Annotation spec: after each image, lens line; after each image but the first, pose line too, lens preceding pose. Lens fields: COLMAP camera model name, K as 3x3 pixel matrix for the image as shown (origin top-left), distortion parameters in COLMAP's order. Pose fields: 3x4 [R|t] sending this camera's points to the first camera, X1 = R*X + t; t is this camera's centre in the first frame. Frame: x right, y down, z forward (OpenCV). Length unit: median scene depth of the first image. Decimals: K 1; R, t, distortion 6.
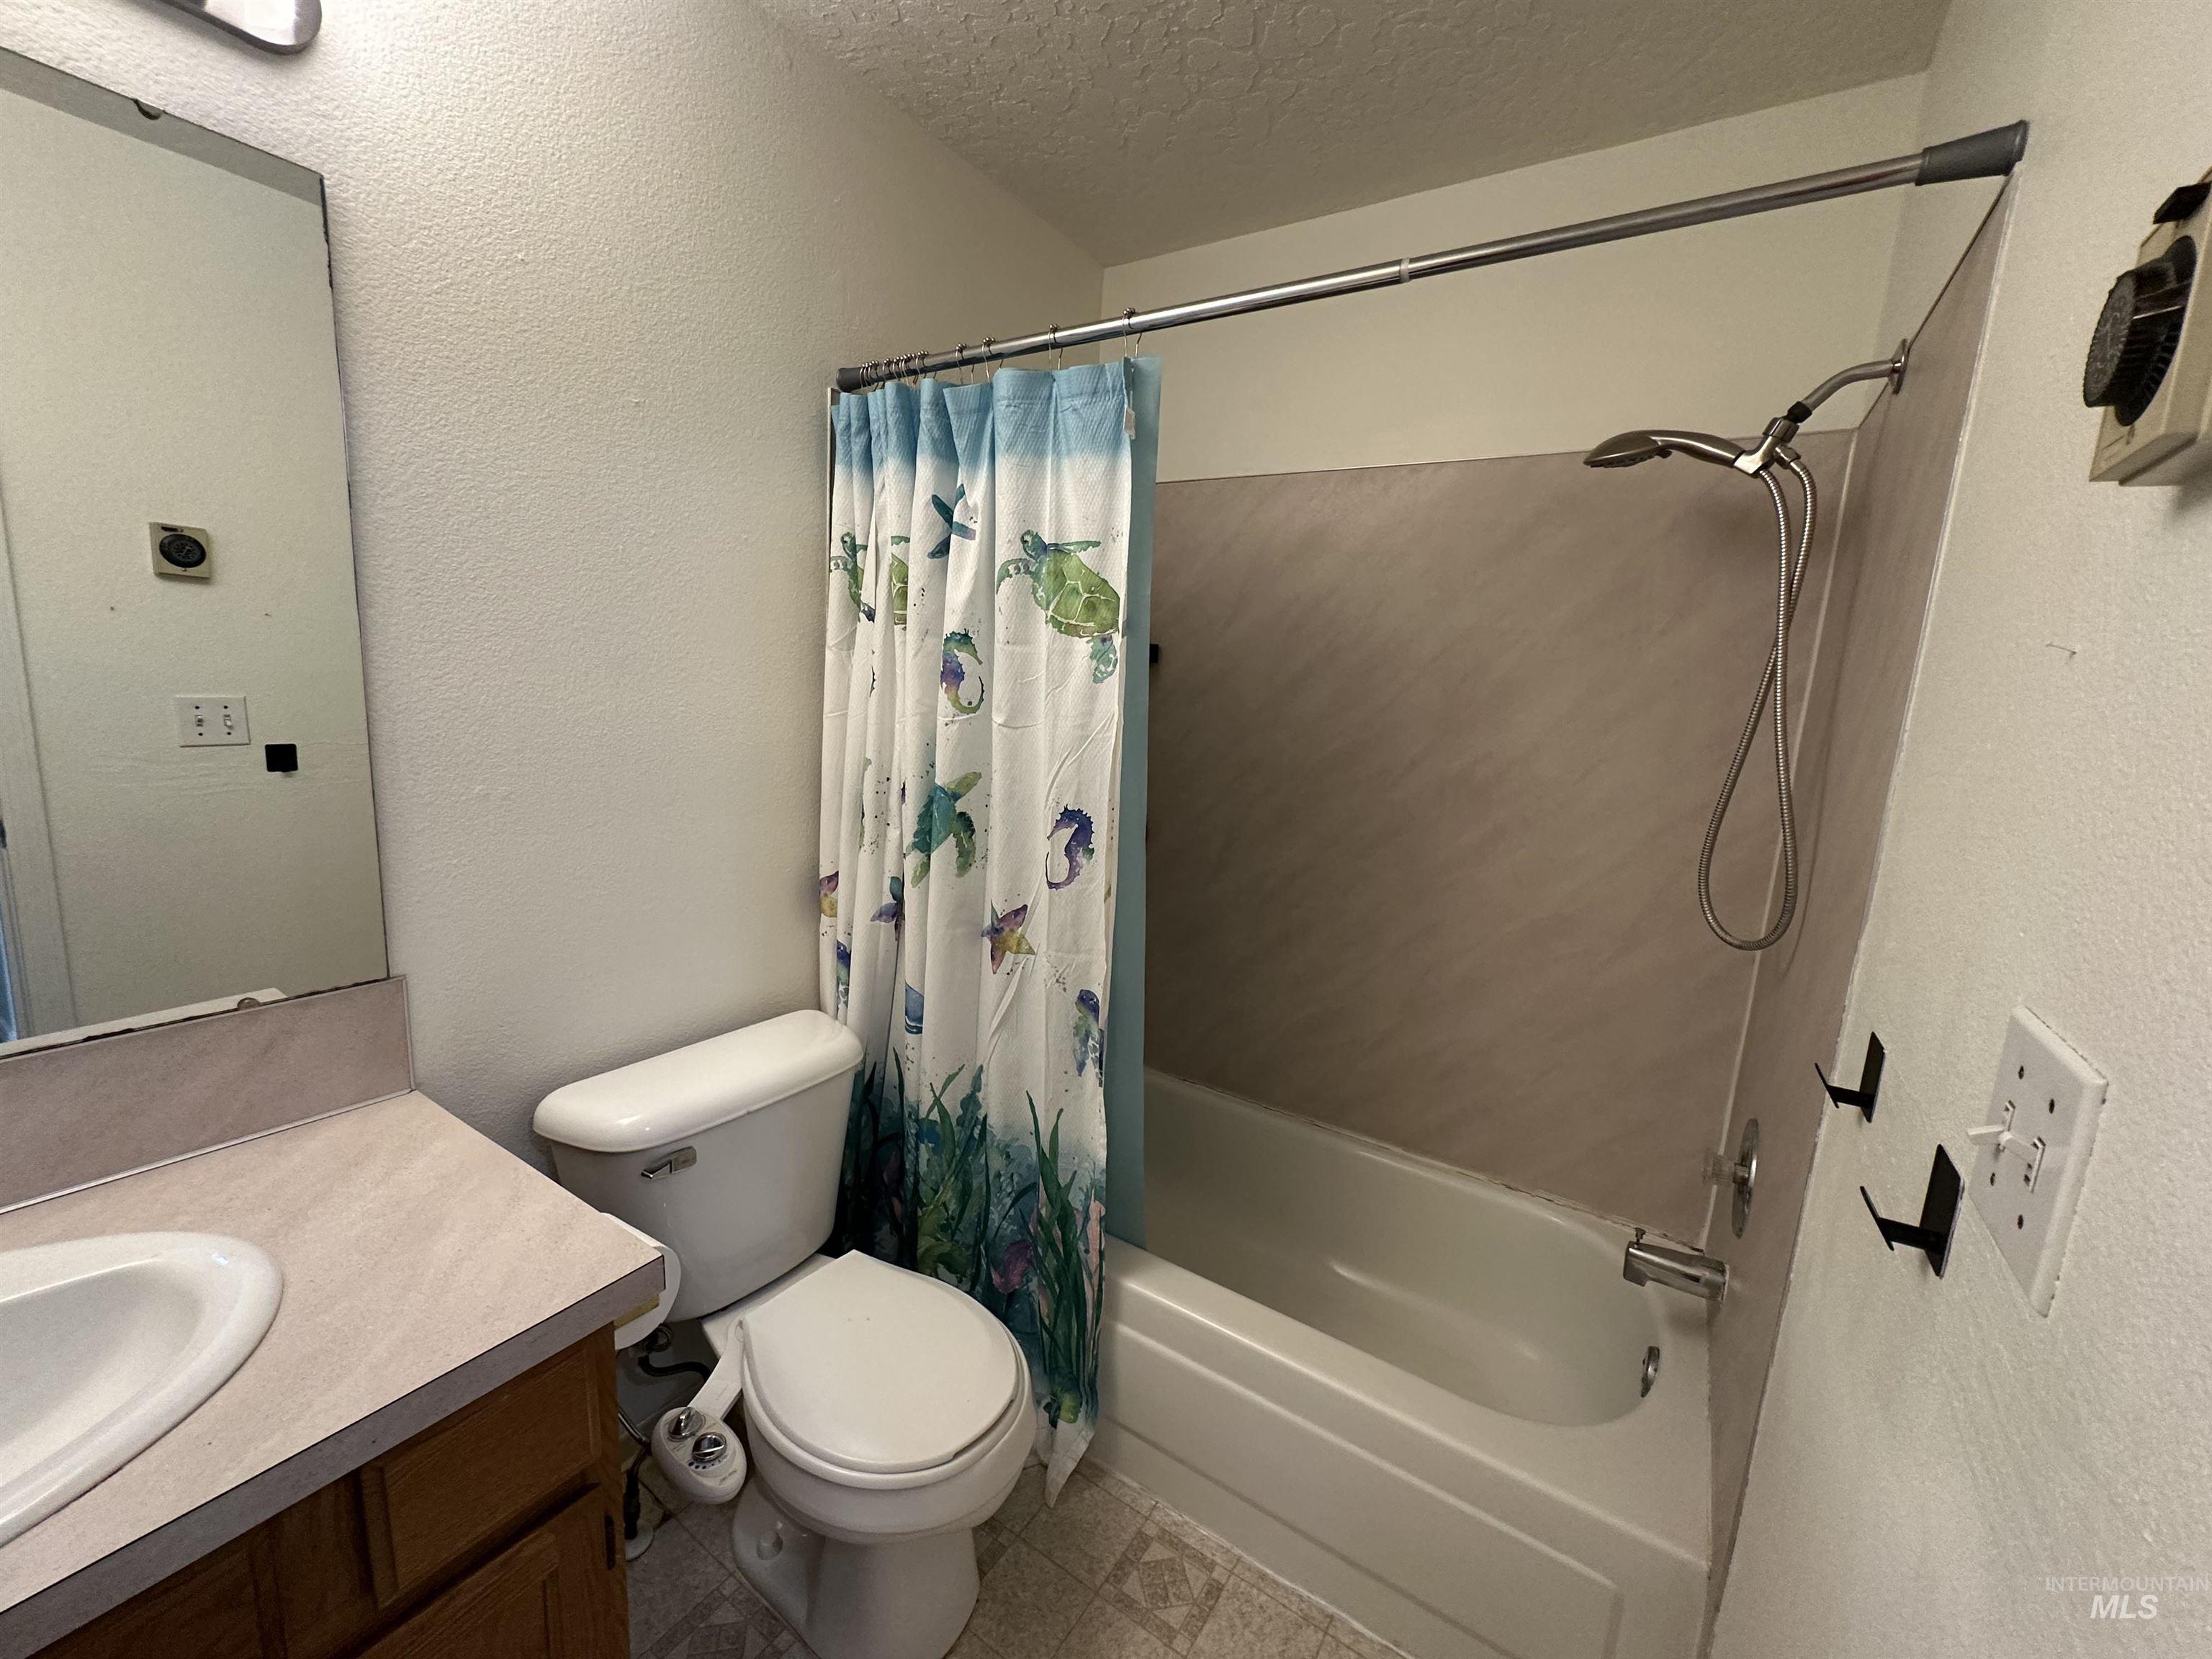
lens RADIAL K [[883.1, 0, 1105.4], [0, 883.1, 832.1], [0, 0, 1]] dist [-0.005392, 0.001126]
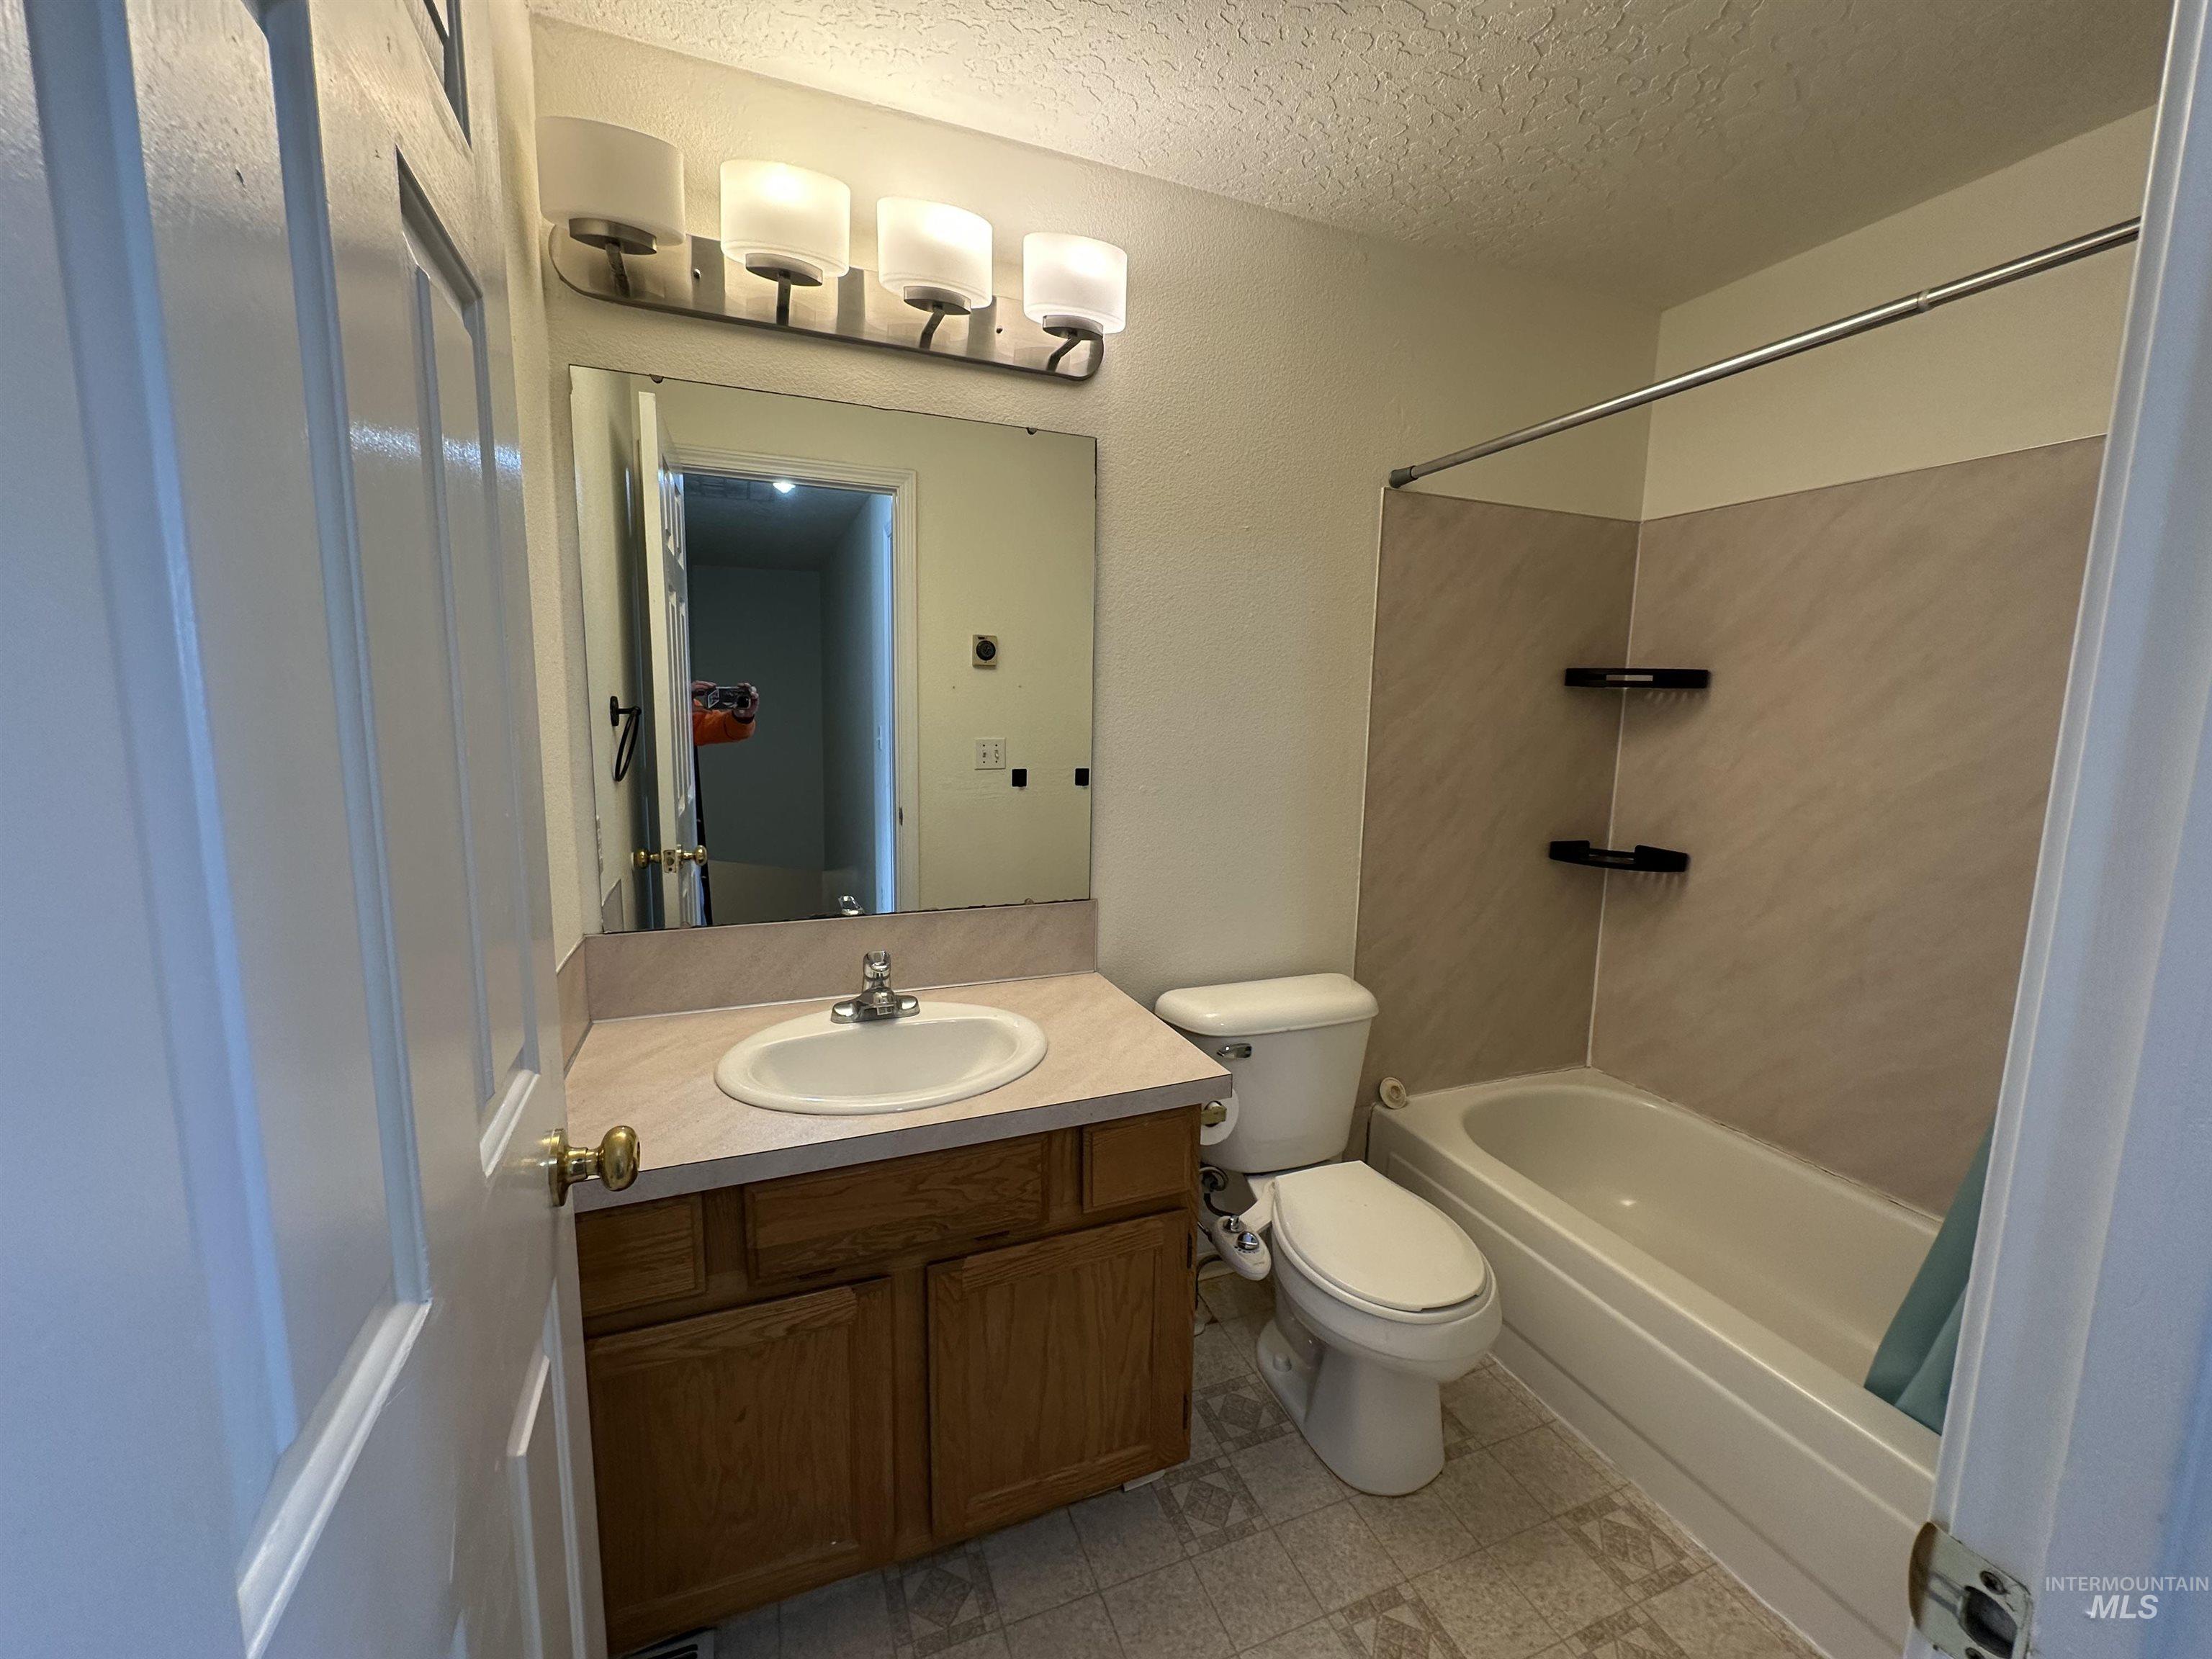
lens RADIAL K [[883.1, 0, 1109.8], [0, 883.1, 830.7], [0, 0, 1]] dist [-0.005392, 0.001126]
pose [[0.821440, 0.039746, -0.568908, 0.124038], [-0.068728, 0.997197, -0.029568, 0.067306], [0.566138, 0.063388, 0.821870, -0.279525]]
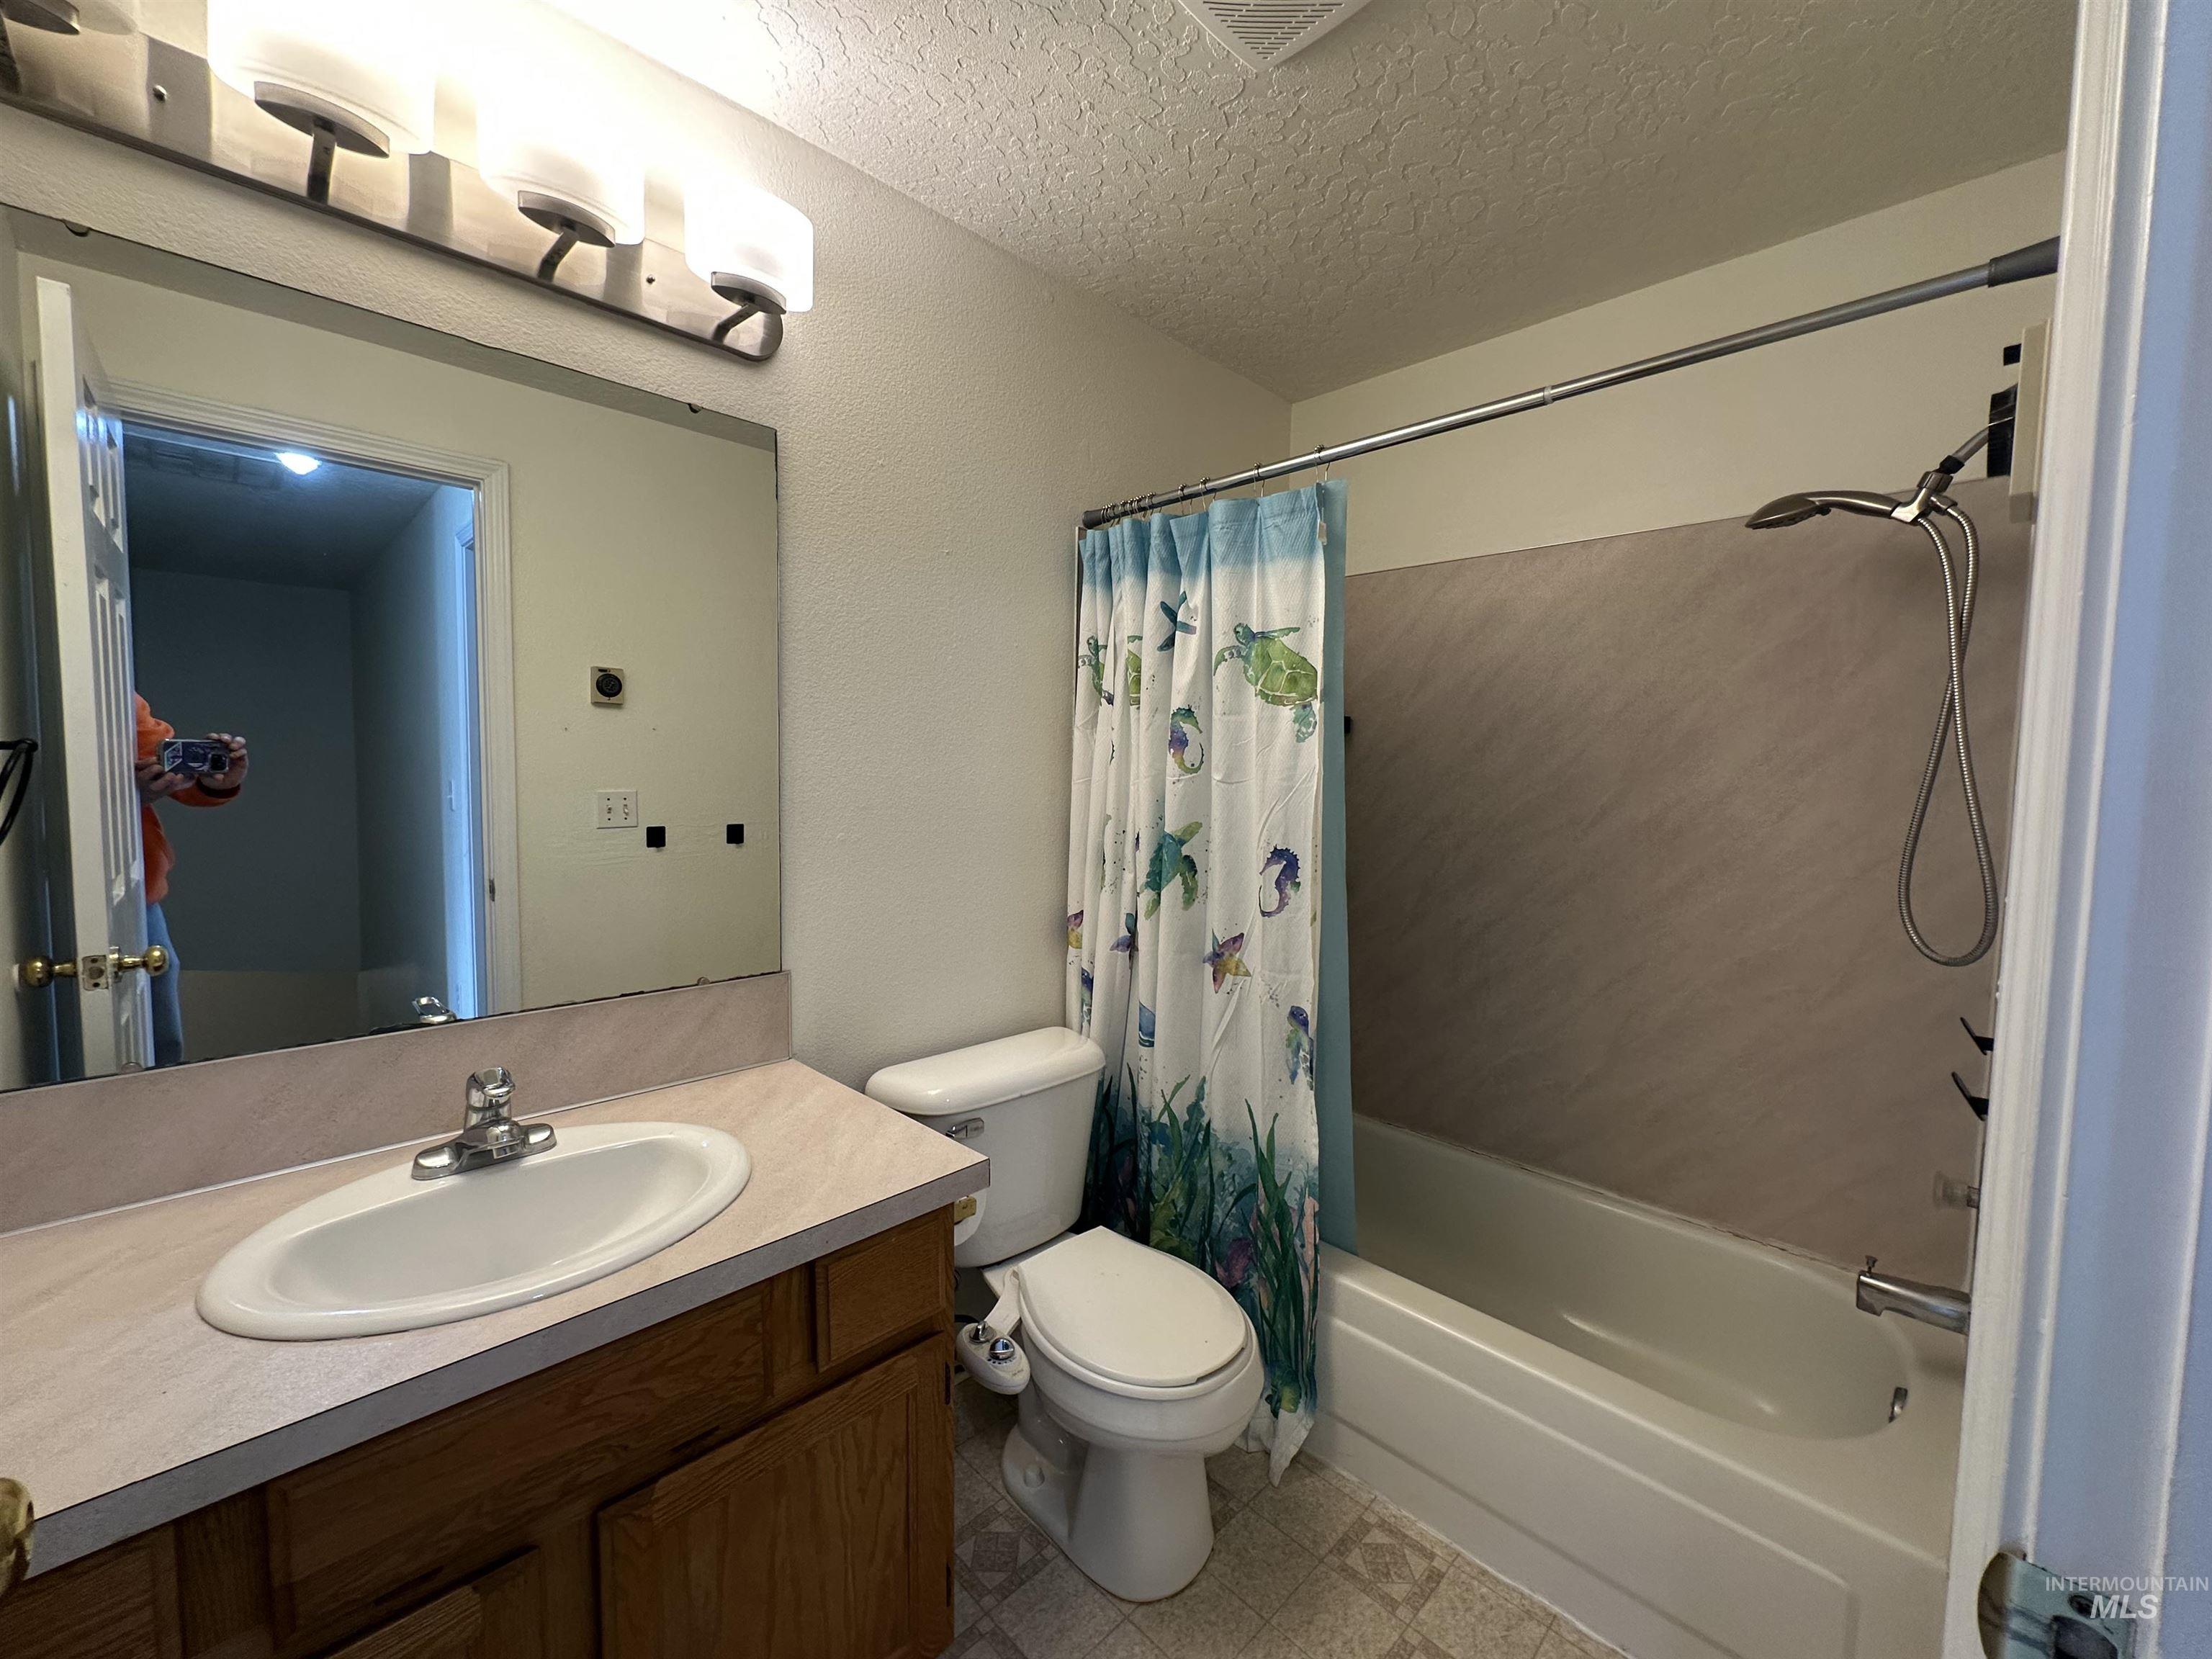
lens RADIAL K [[883.1, 0, 1107.4], [0, 883.1, 832.5], [0, 0, 1]] dist [-0.005392, 0.001126]
pose [[0.977852, -0.025726, -0.207711, -0.018989], [0.003379, 0.994229, -0.107229, 0.080110], [0.209271, 0.104152, 0.972295, -0.206369]]
